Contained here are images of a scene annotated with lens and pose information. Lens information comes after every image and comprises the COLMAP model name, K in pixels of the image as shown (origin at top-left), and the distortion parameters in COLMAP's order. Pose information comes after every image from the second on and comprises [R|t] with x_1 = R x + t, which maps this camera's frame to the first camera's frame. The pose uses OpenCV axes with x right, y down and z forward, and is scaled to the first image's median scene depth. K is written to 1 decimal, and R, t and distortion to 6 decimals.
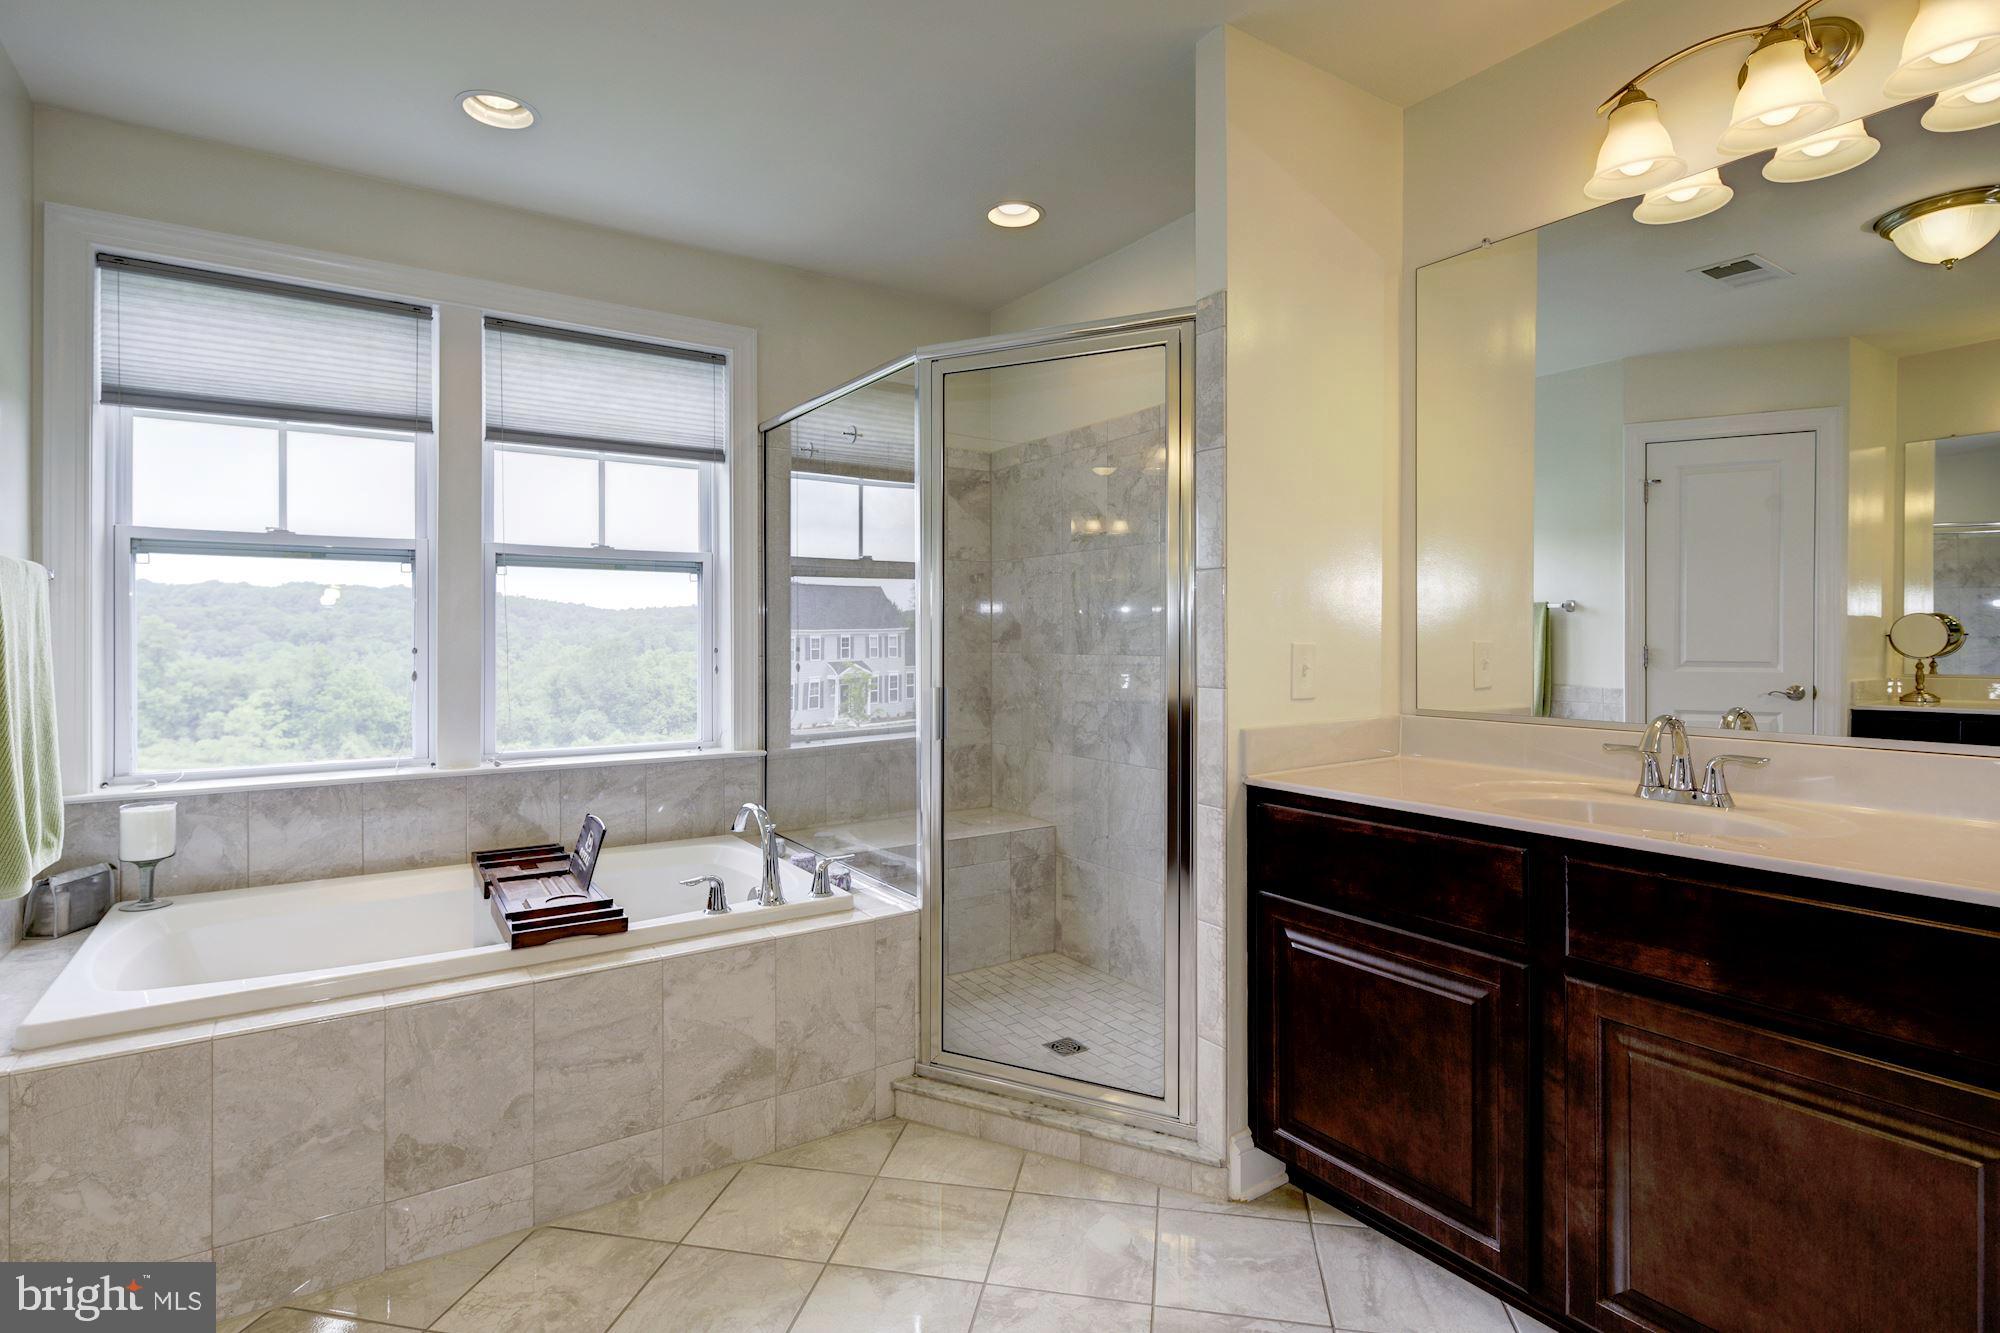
lens RADIAL K [[969.1, 0, 998.9], [0, 969.1, 642.7], [0, 0, 1]] dist [0.014571, -0.011868]
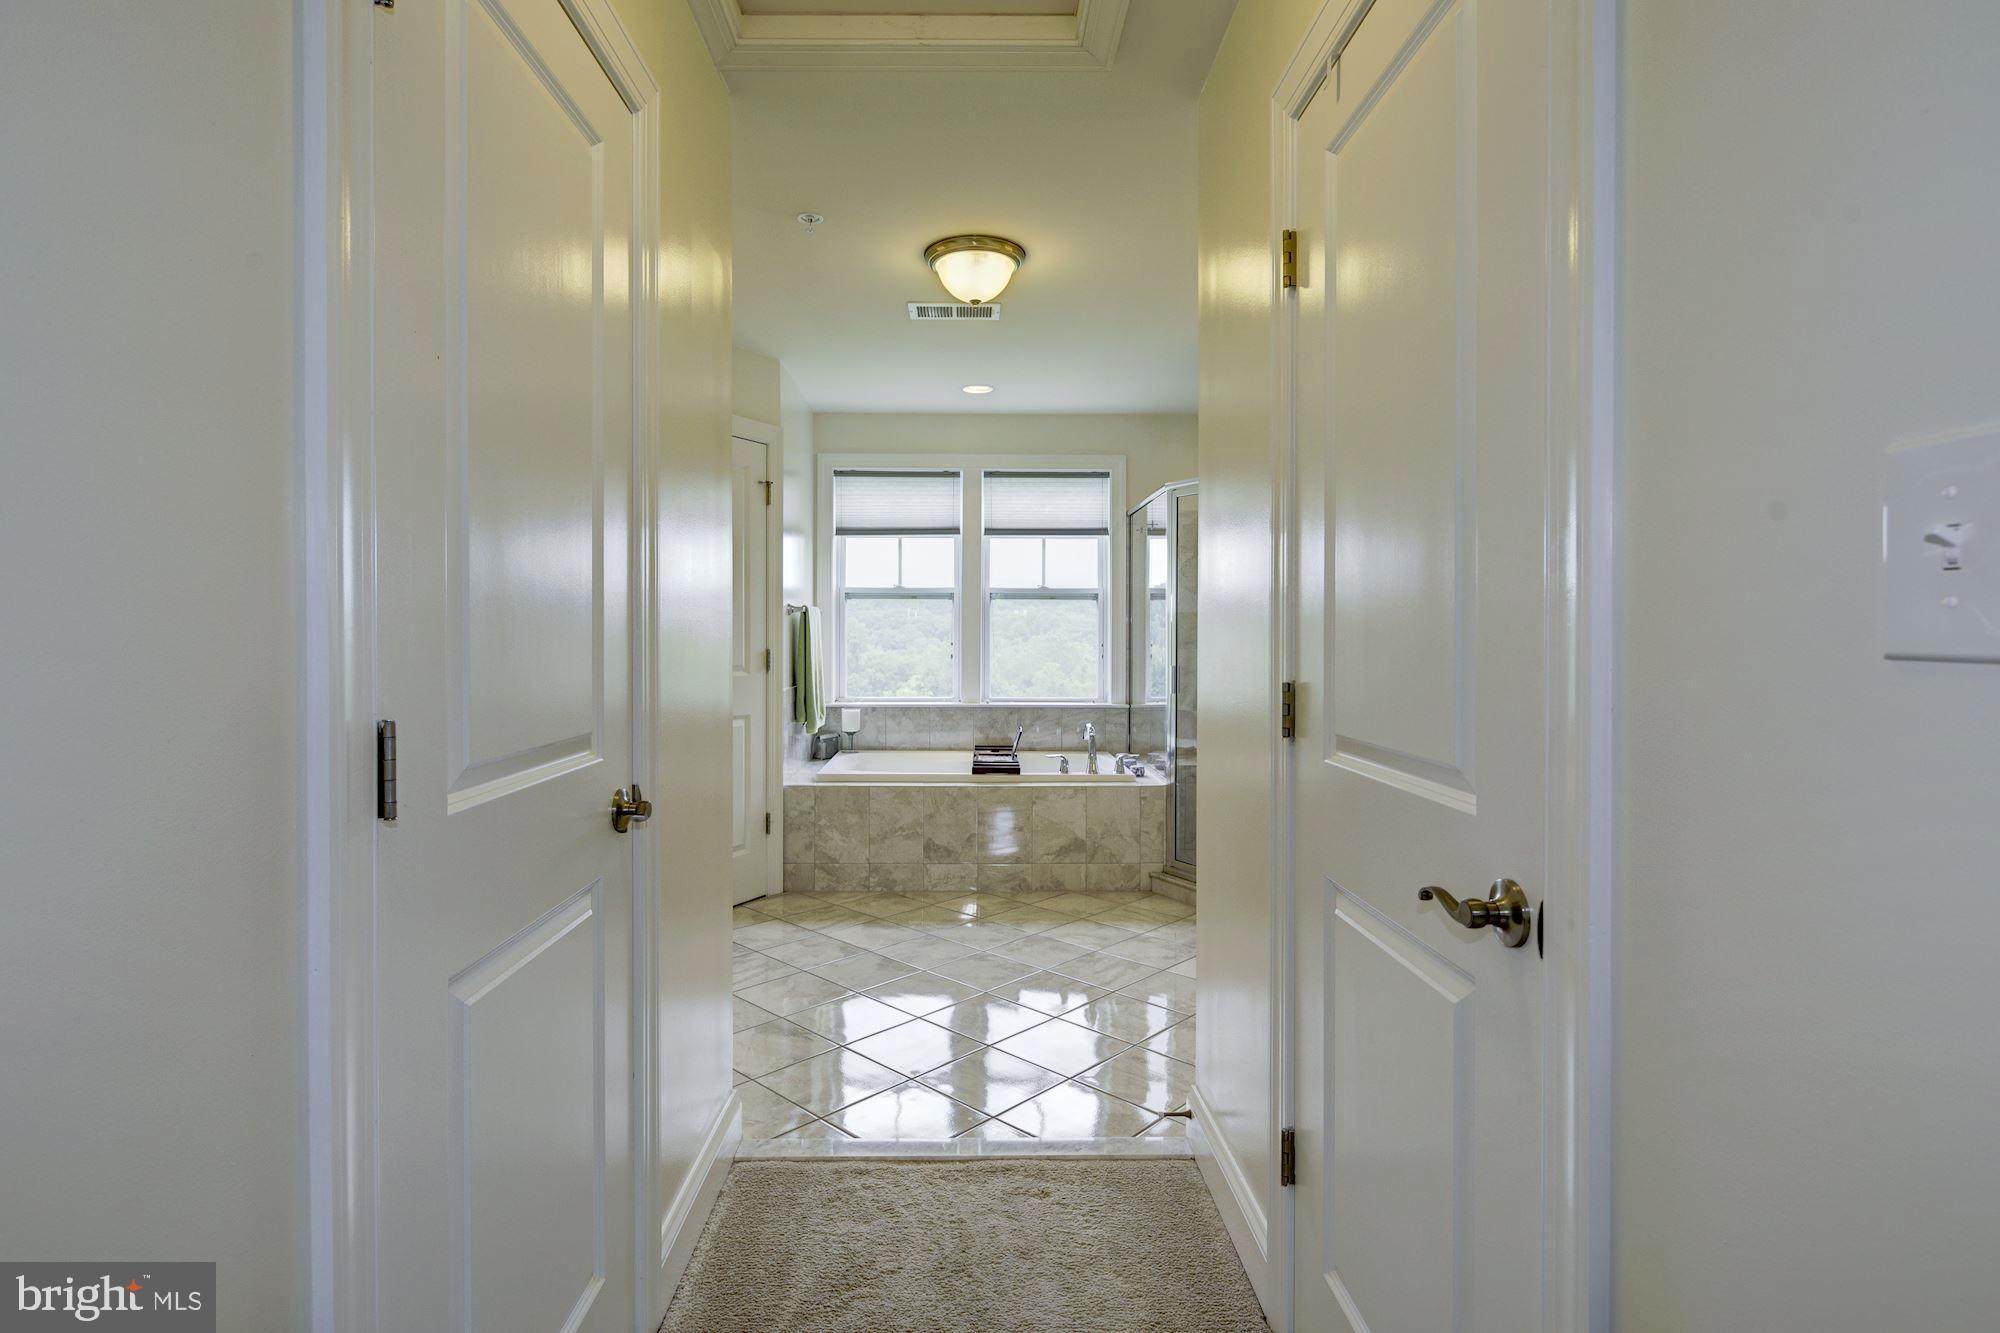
lens RADIAL K [[969.1, 0, 998.9], [0, 969.1, 642.7], [0, 0, 1]] dist [0.014571, -0.011868]
pose [[0.844512, 0.004596, -0.535517, 0.646825], [-0.002836, 0.999988, 0.004110, -0.003142], [0.535530, -0.001953, 0.844514, -0.747389]]
